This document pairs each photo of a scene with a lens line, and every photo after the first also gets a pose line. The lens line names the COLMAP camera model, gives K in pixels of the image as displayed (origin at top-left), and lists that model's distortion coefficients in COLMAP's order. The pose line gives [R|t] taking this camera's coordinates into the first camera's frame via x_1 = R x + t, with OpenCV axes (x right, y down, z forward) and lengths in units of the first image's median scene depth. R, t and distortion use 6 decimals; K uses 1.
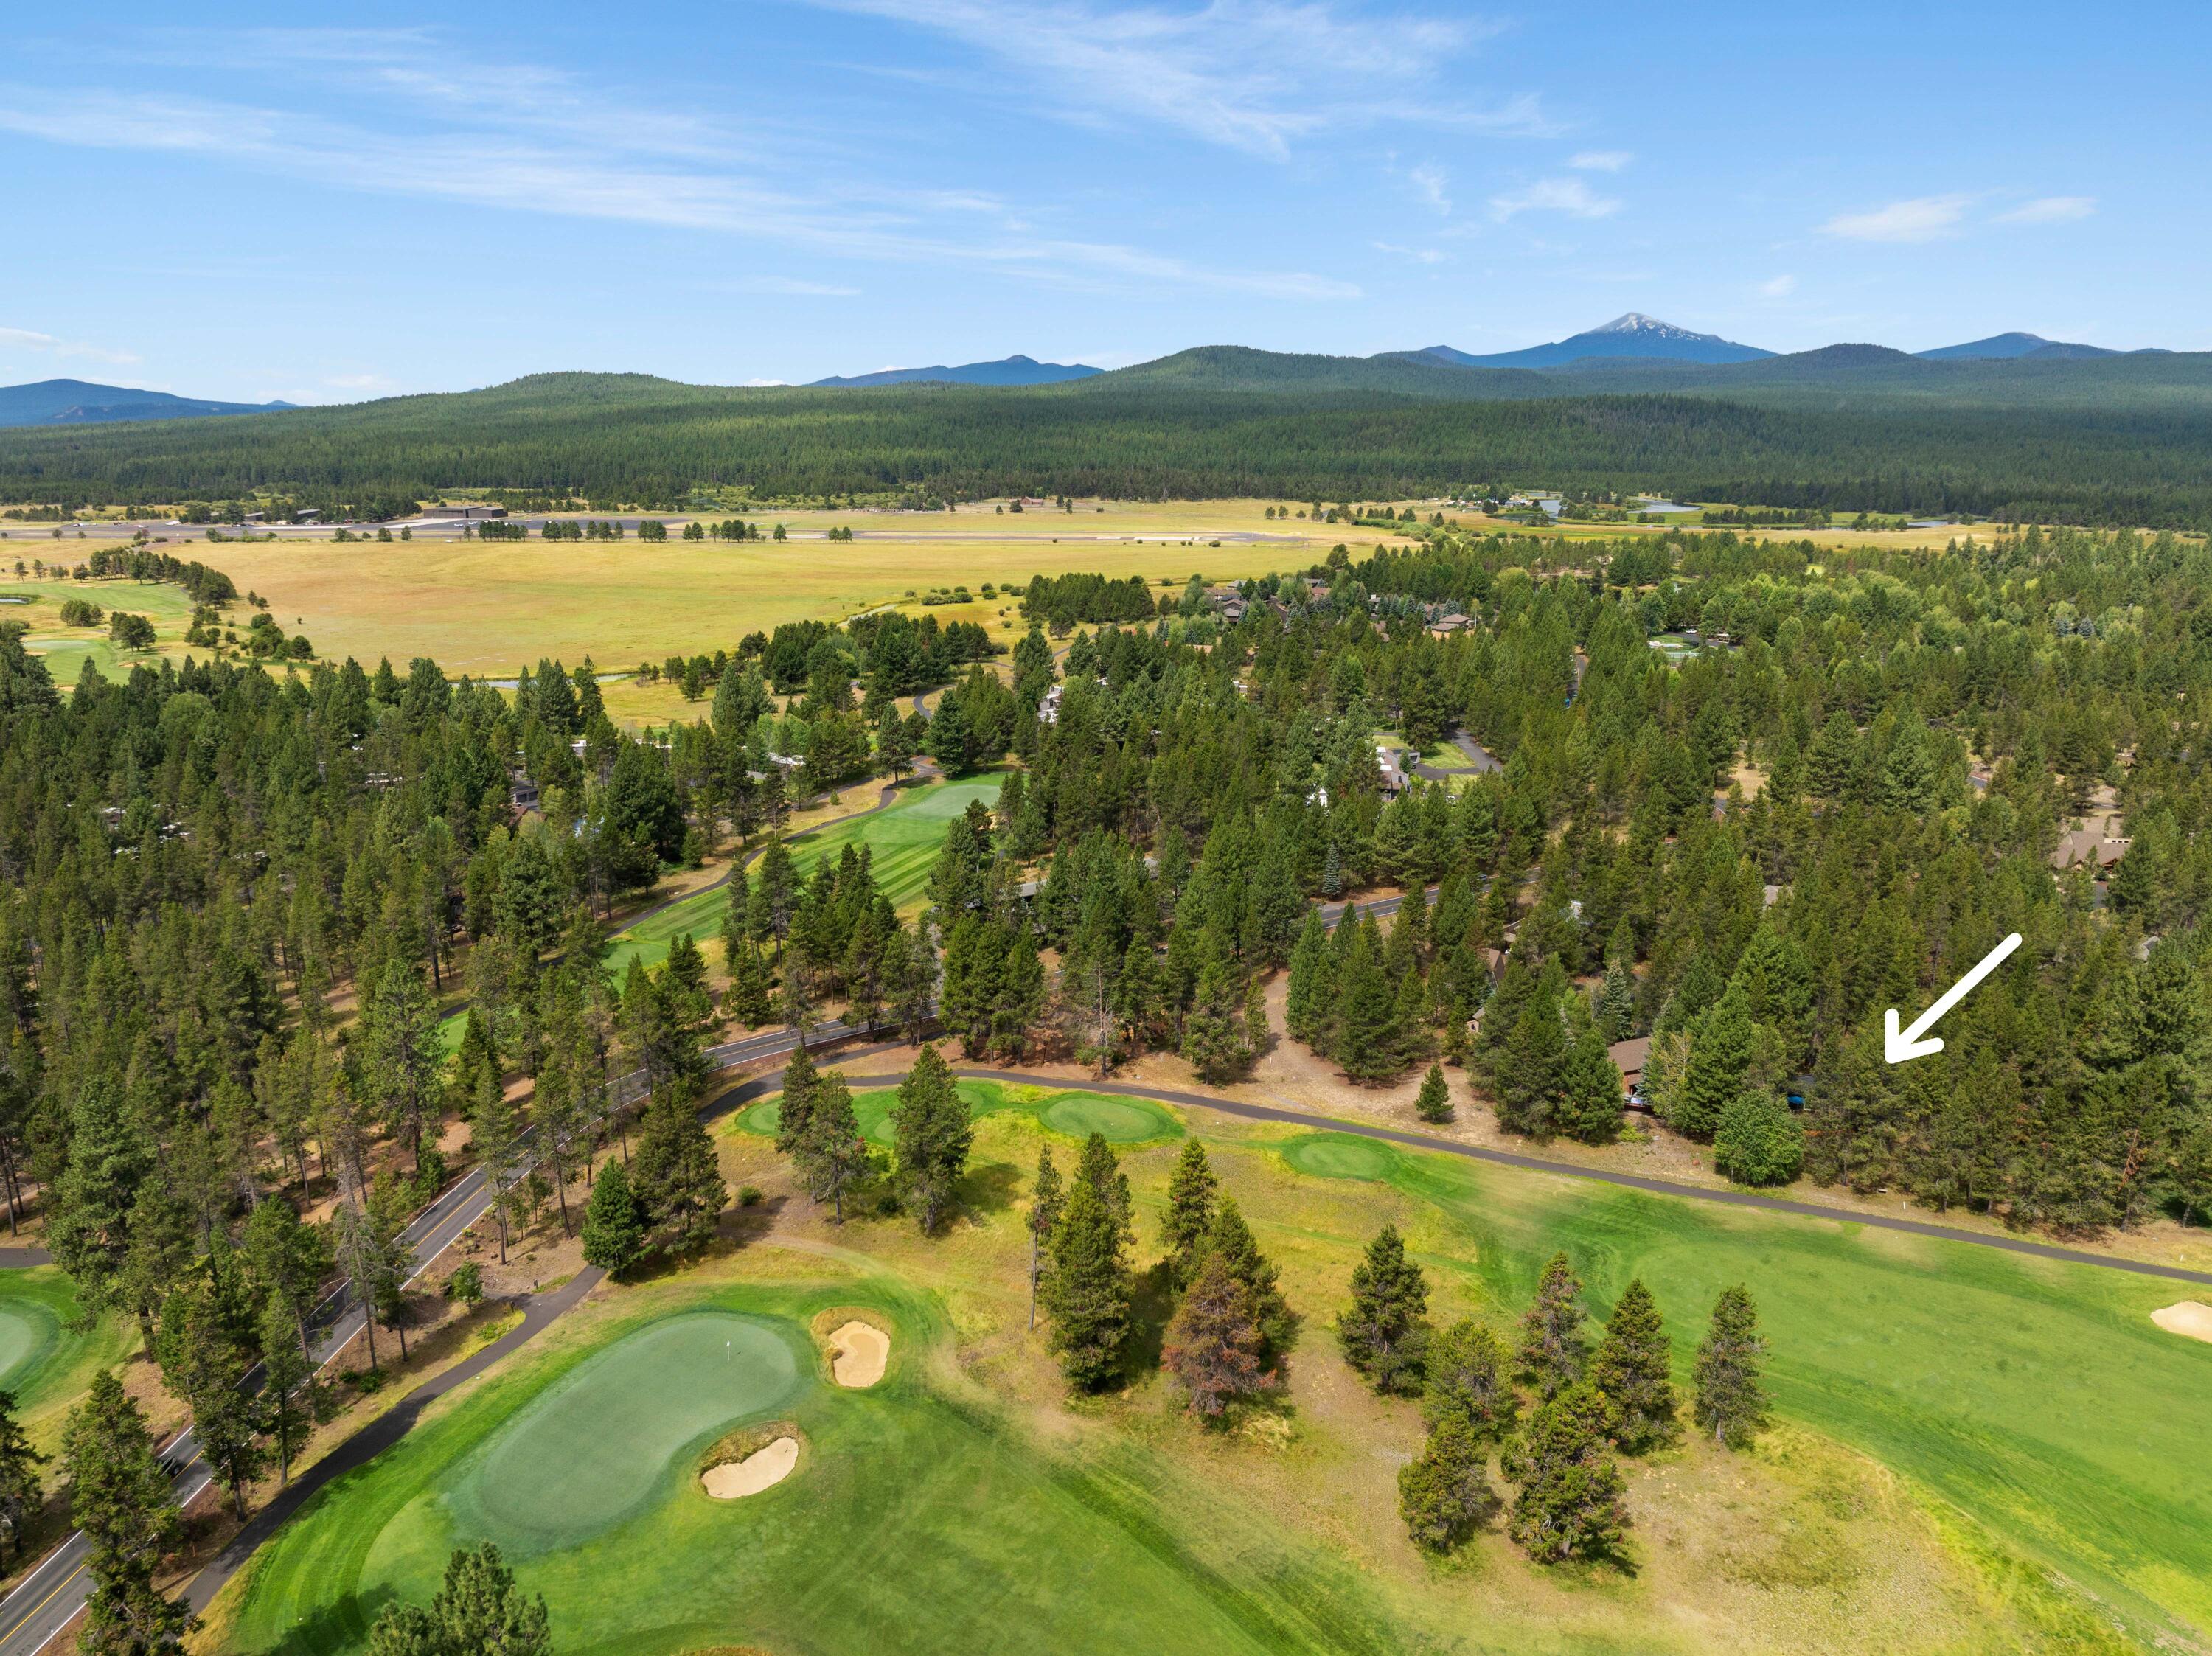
lens RADIAL K [[1560.1, 0, 1106.0], [0, 1560.1, 828.0], [0, 0, 1]] dist [-0.033913, -0.008154]
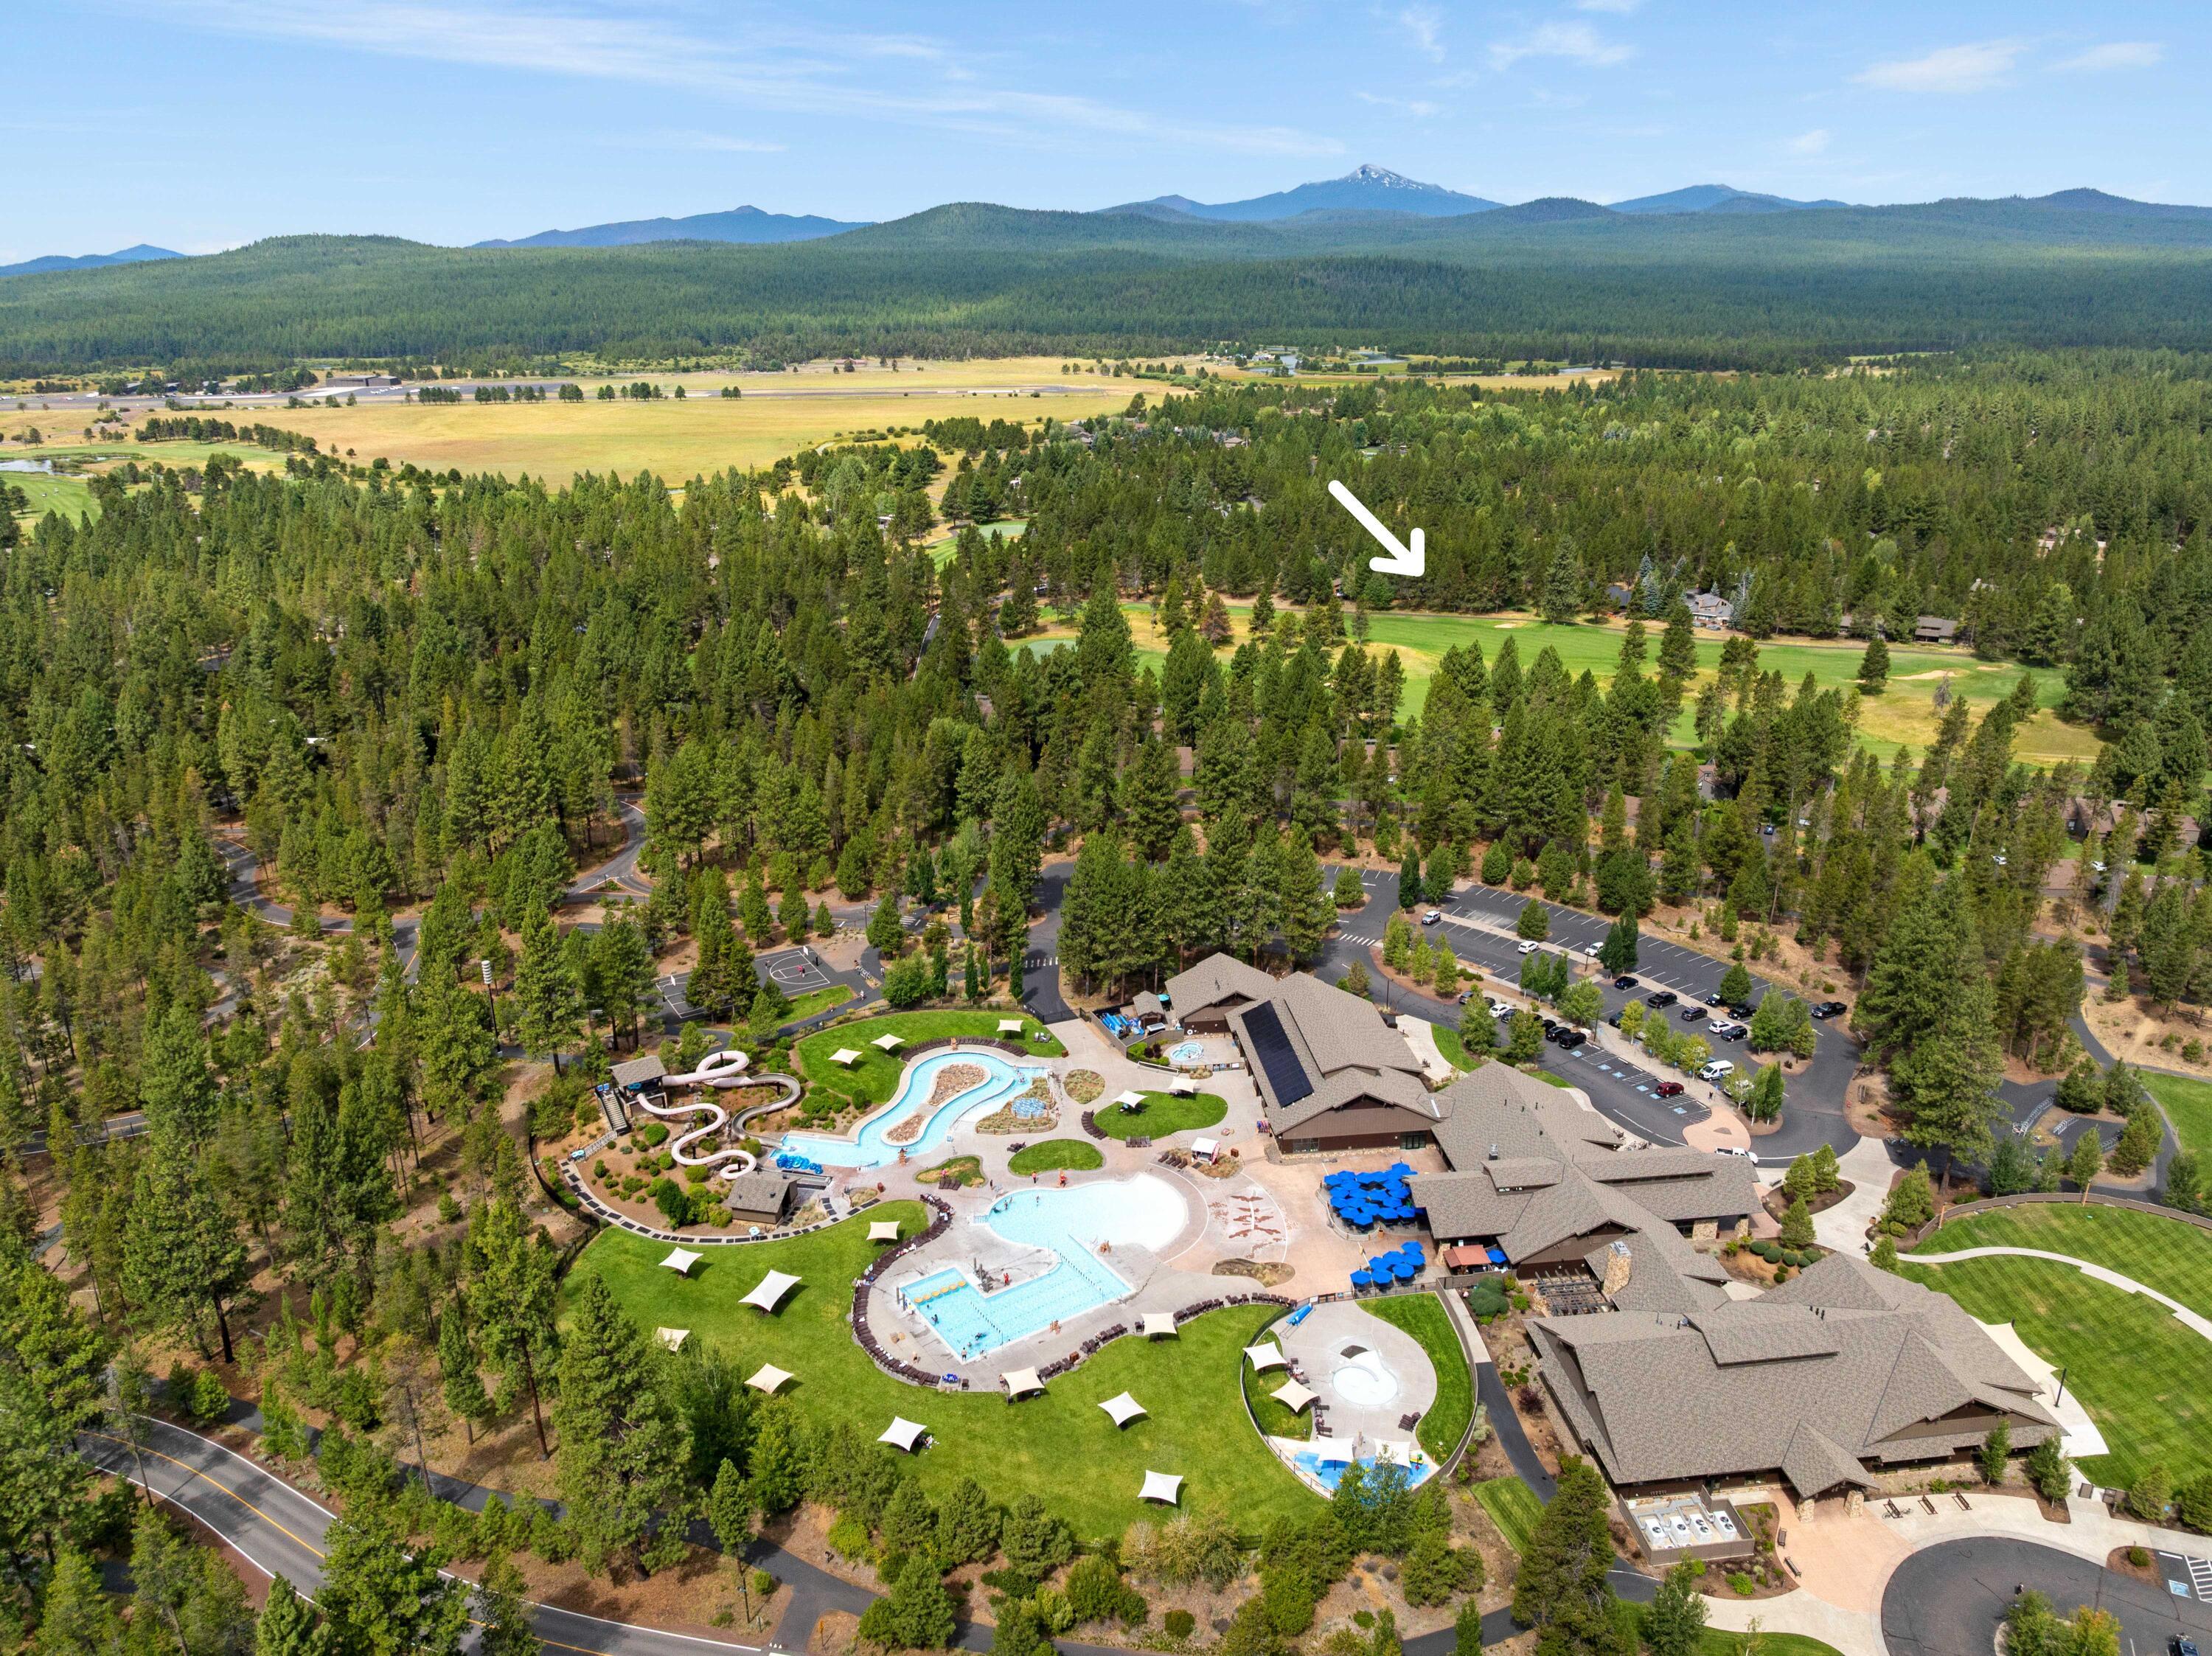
lens RADIAL K [[1560.1, 0, 1106.0], [0, 1560.1, 828.0], [0, 0, 1]] dist [-0.033913, -0.008154]
pose [[0.986559, -0.059213, 0.152302, -0.084681], [0.045527, 0.994734, 0.091826, 0.053650], [-0.156937, -0.083658, 0.984059, -0.280053]]
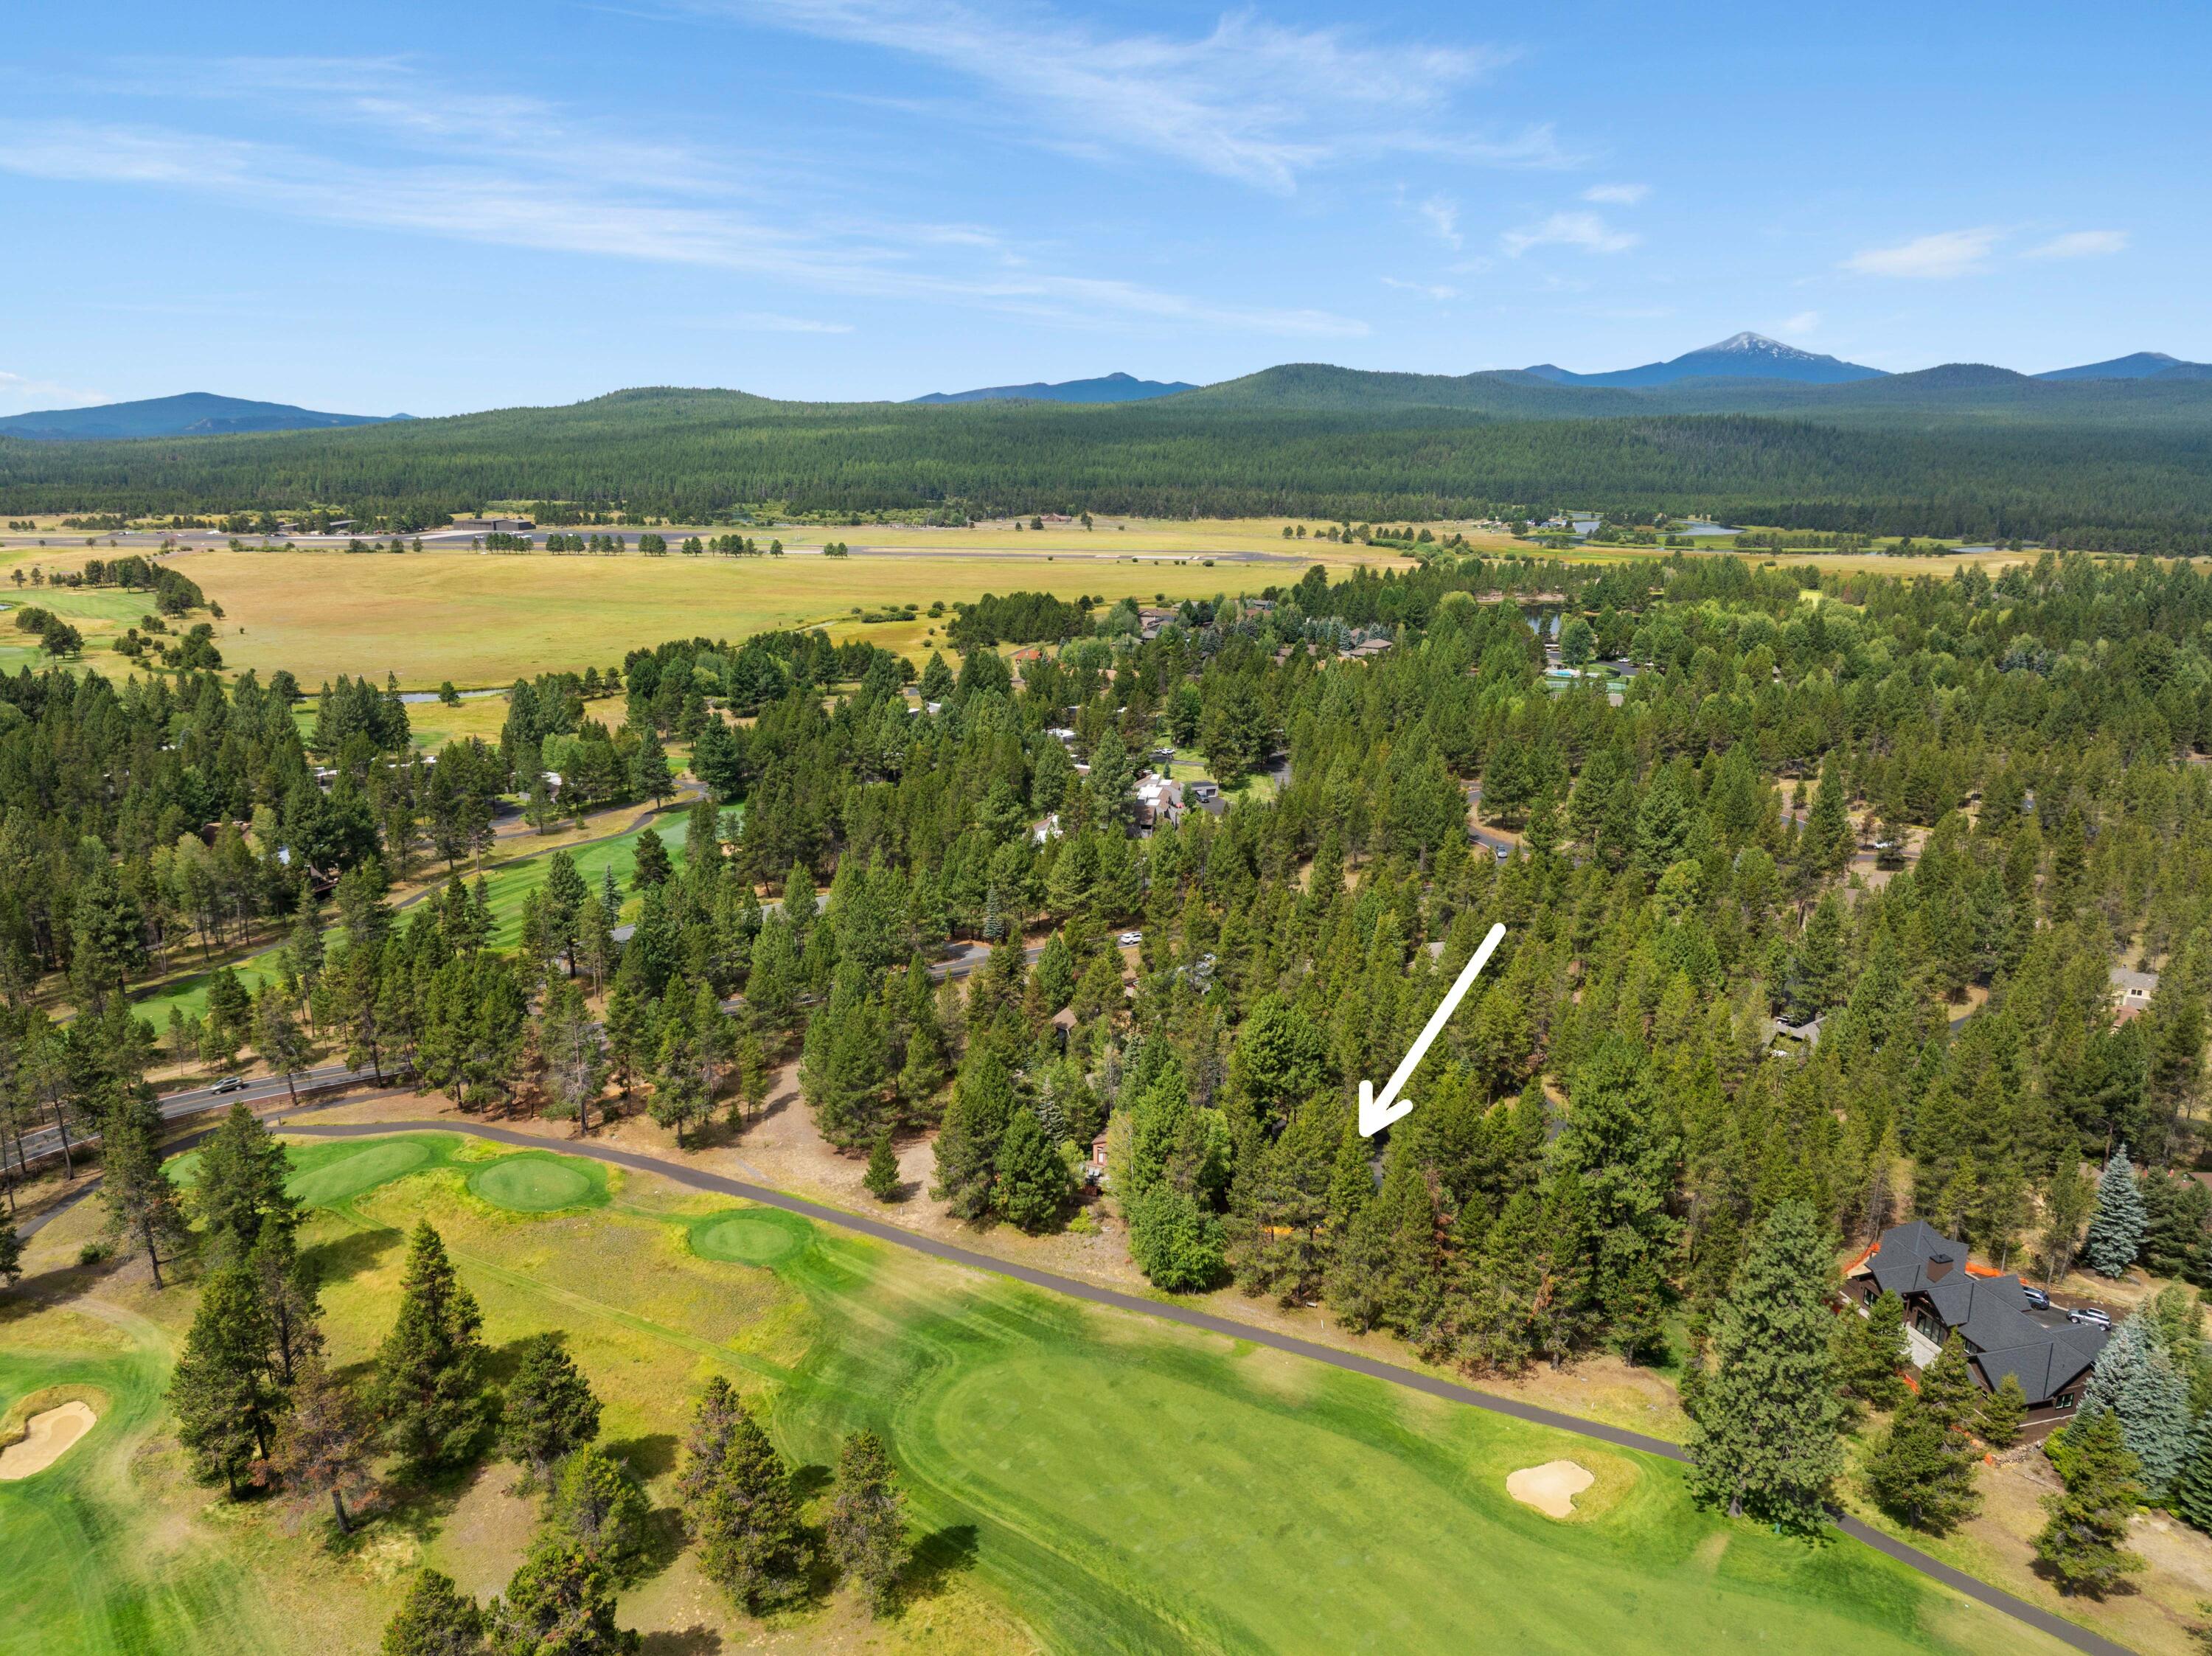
lens RADIAL K [[1556.5, 0, 1106.0], [0, 1556.5, 828.0], [0, 0, 1]] dist [-0.018478, -0.046922]
pose [[0.997862, 0.020649, -0.062004, 0.067368], [-0.021281, 0.999728, -0.009537, -0.004189], [0.061790, 0.010836, 0.998030, 0.015629]]
